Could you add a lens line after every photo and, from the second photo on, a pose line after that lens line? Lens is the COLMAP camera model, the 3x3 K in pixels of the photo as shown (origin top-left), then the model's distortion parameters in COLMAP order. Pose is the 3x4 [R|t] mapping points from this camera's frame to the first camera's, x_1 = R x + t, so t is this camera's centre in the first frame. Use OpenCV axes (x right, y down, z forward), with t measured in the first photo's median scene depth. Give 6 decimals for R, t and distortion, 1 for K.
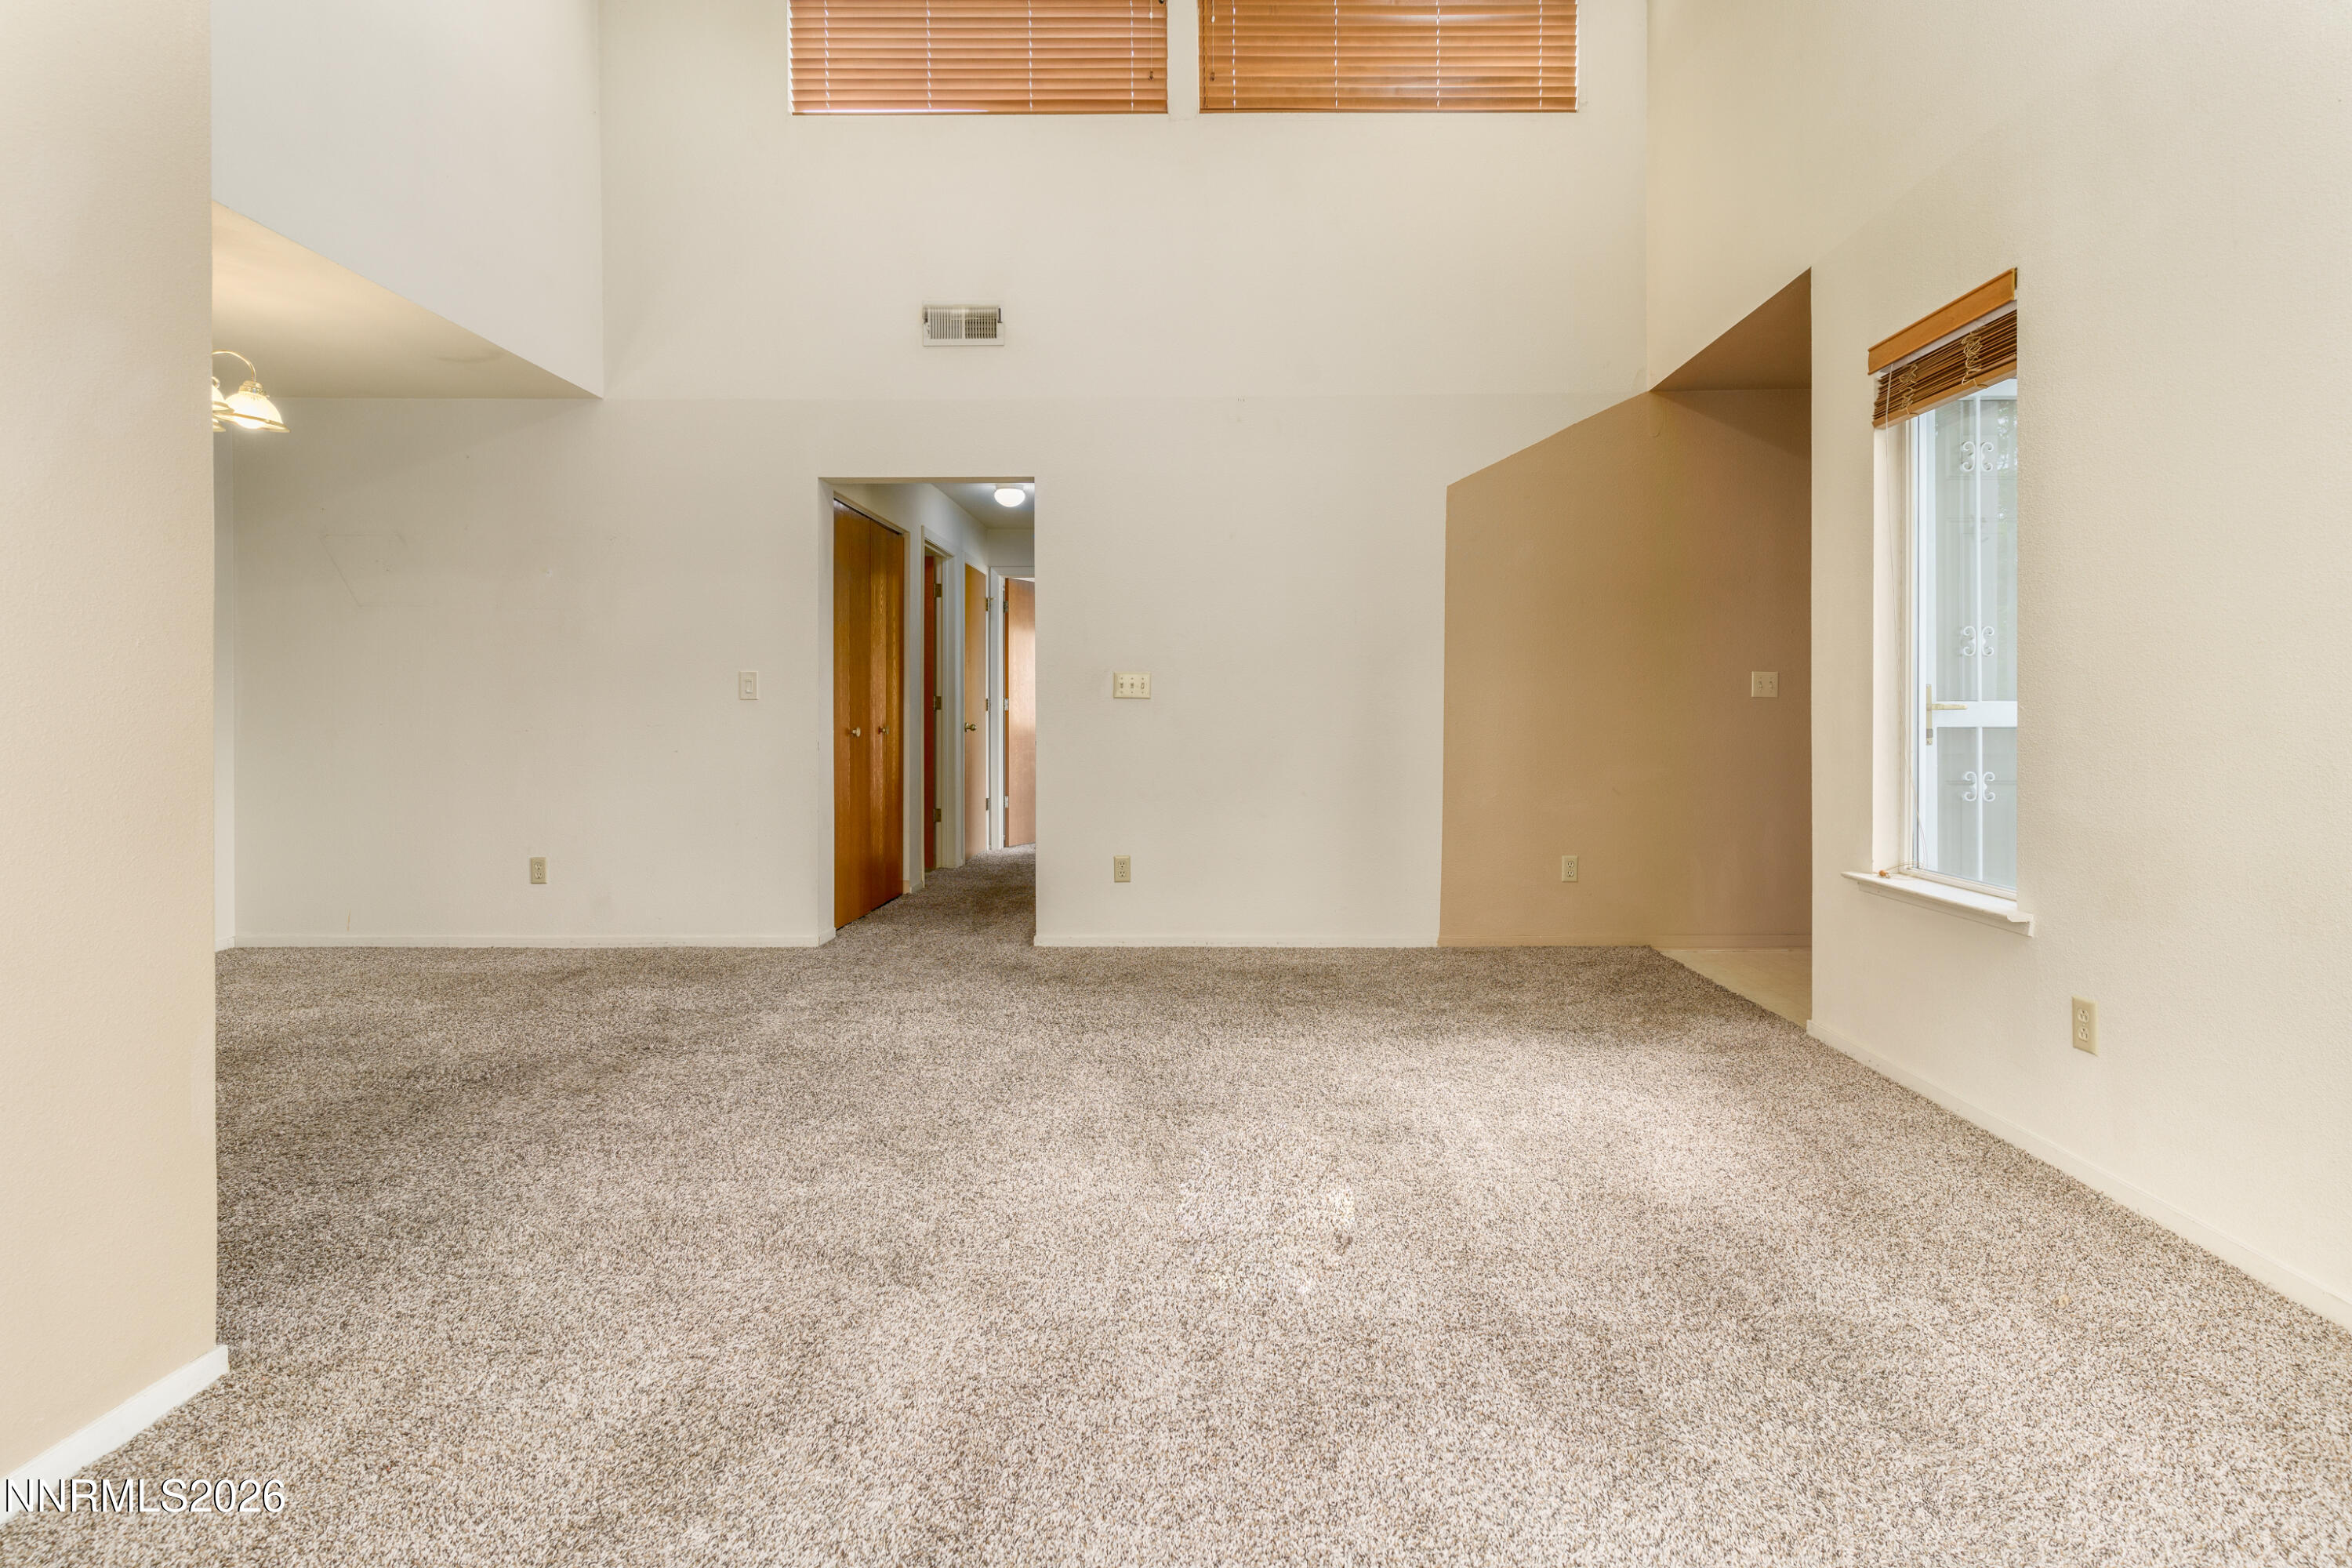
lens RADIAL K [[1137.0, 0, 1213.2], [0, 1137.0, 728.6], [0, 0, 1]] dist [0.000767, -0.000029]
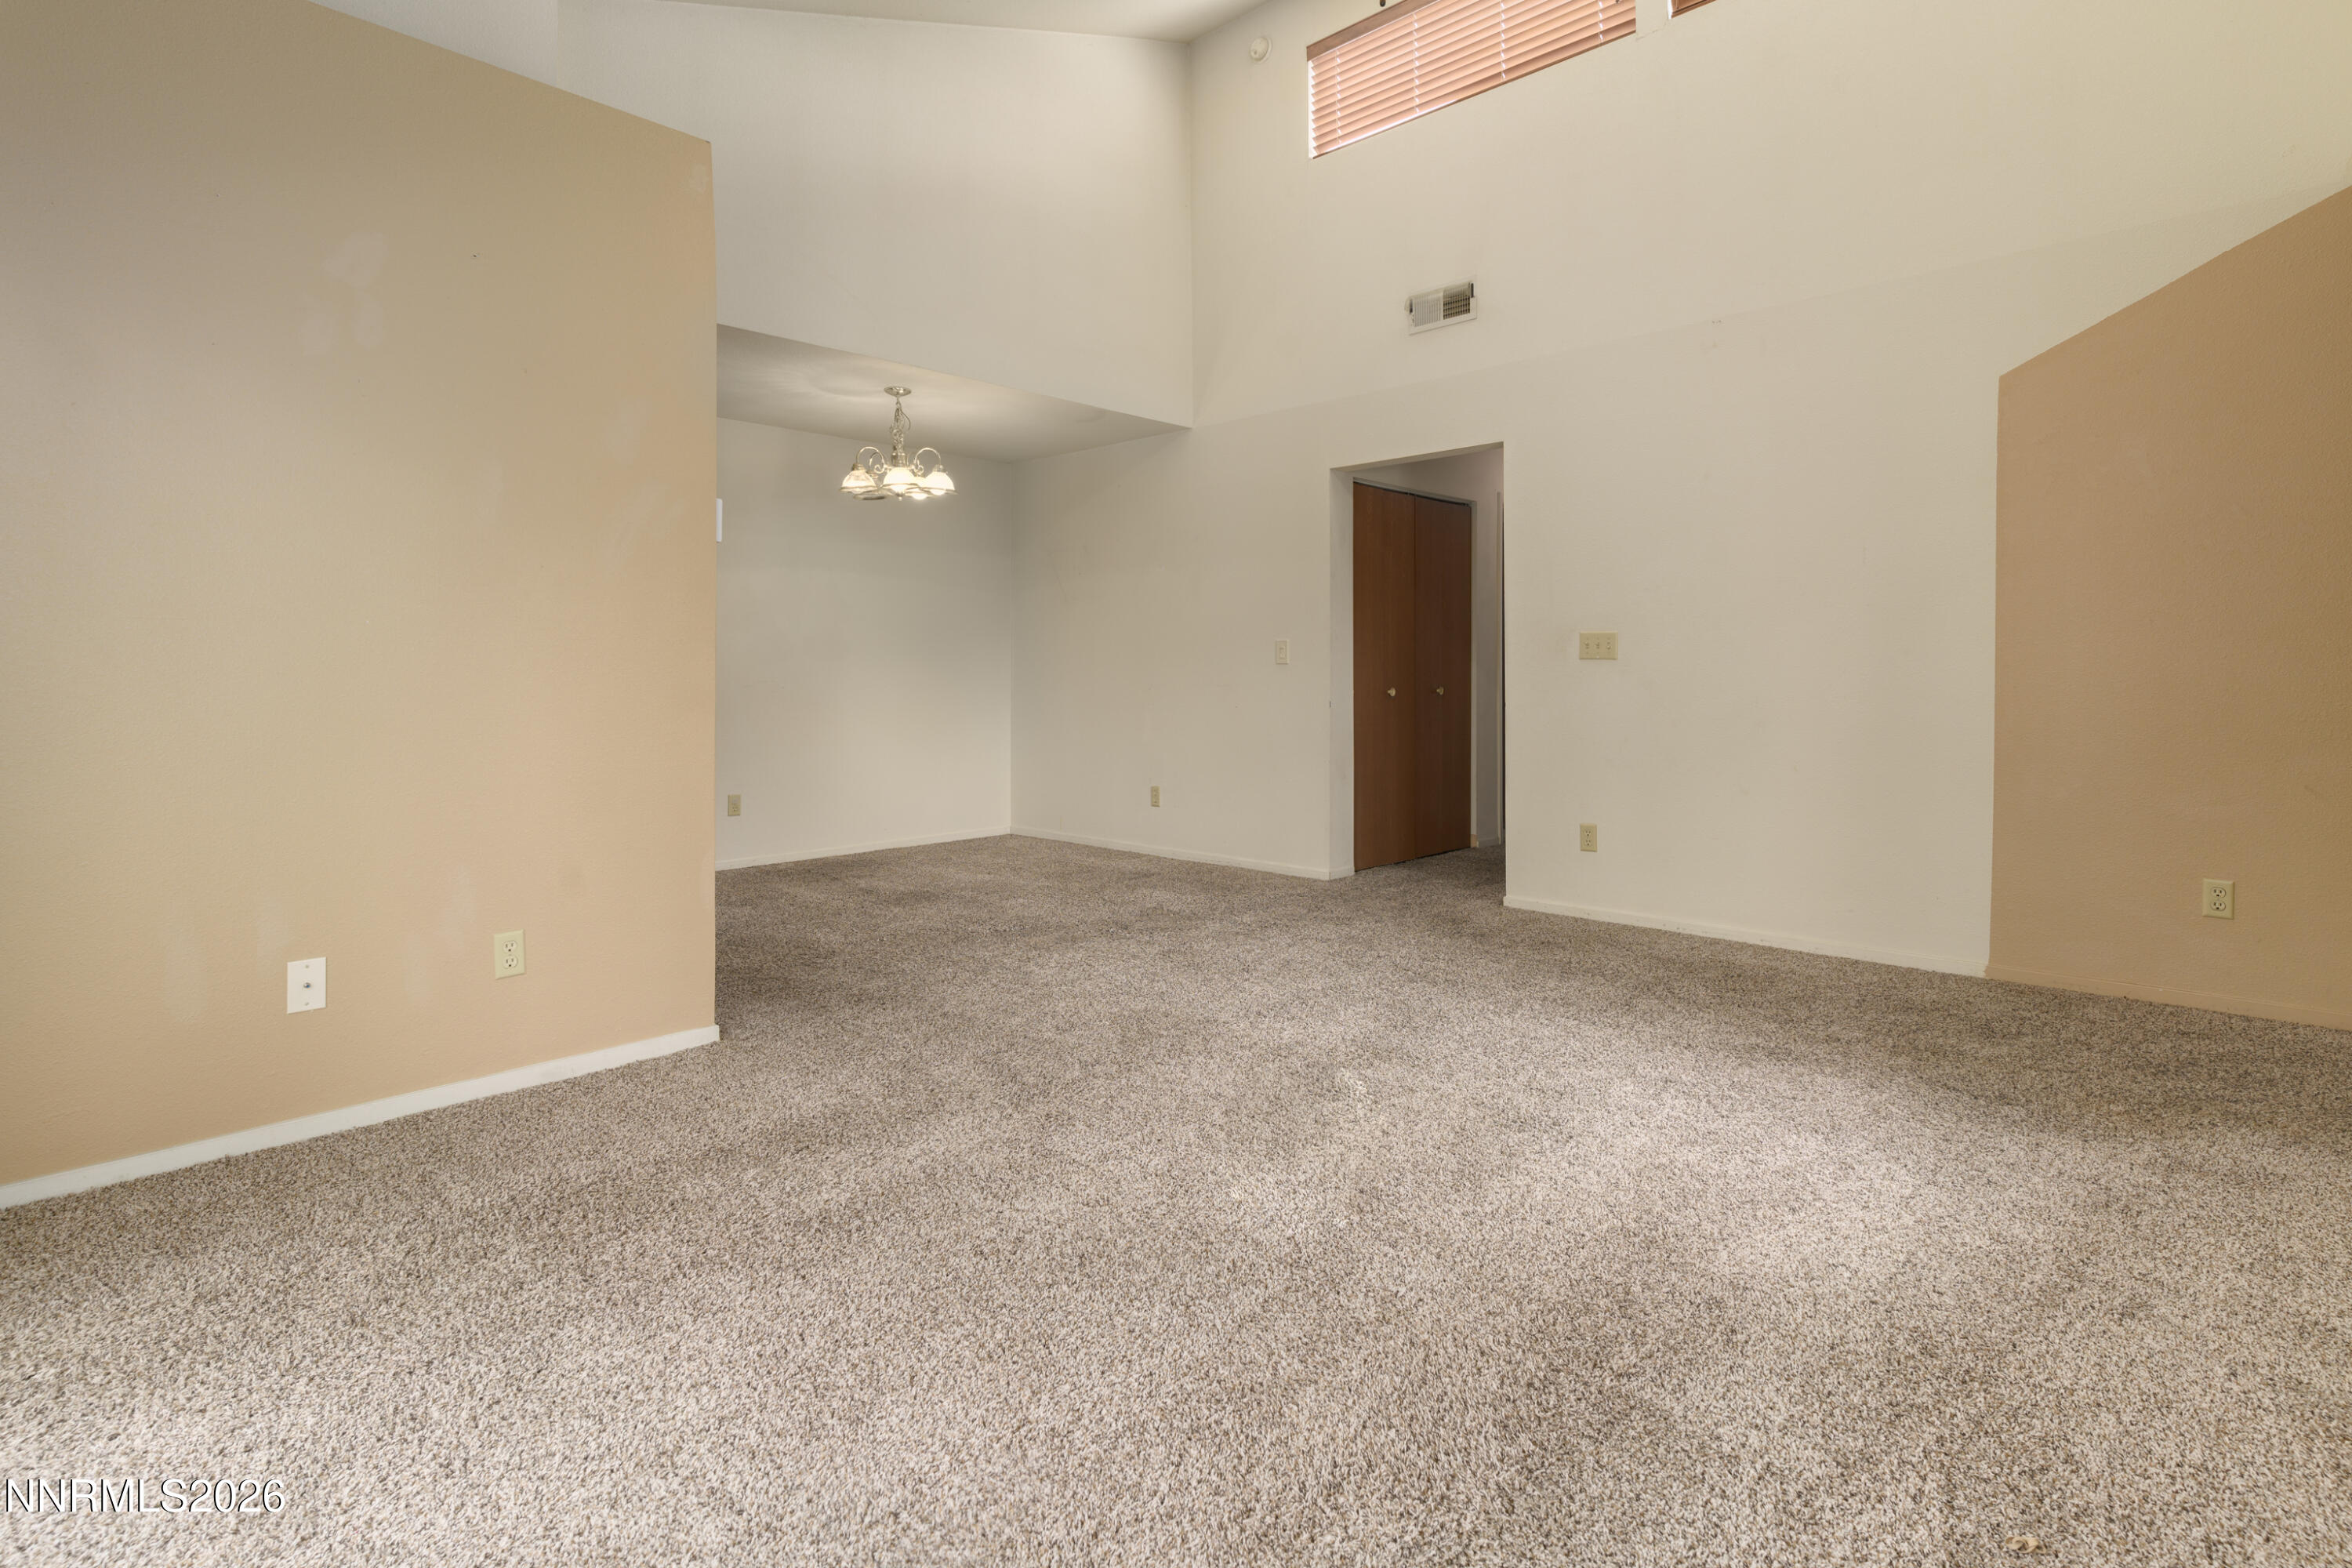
lens RADIAL K [[1150.1, 0, 1175.4], [0, 1150.1, 681.0], [0, 0, 1]] dist [-0.000096, 0.000381]
pose [[0.724109, 0.000595, -0.689685, 0.337982], [-0.004592, 0.999982, -0.003959, -0.002747], [0.689670, 0.006033, 0.724099, 0.059494]]
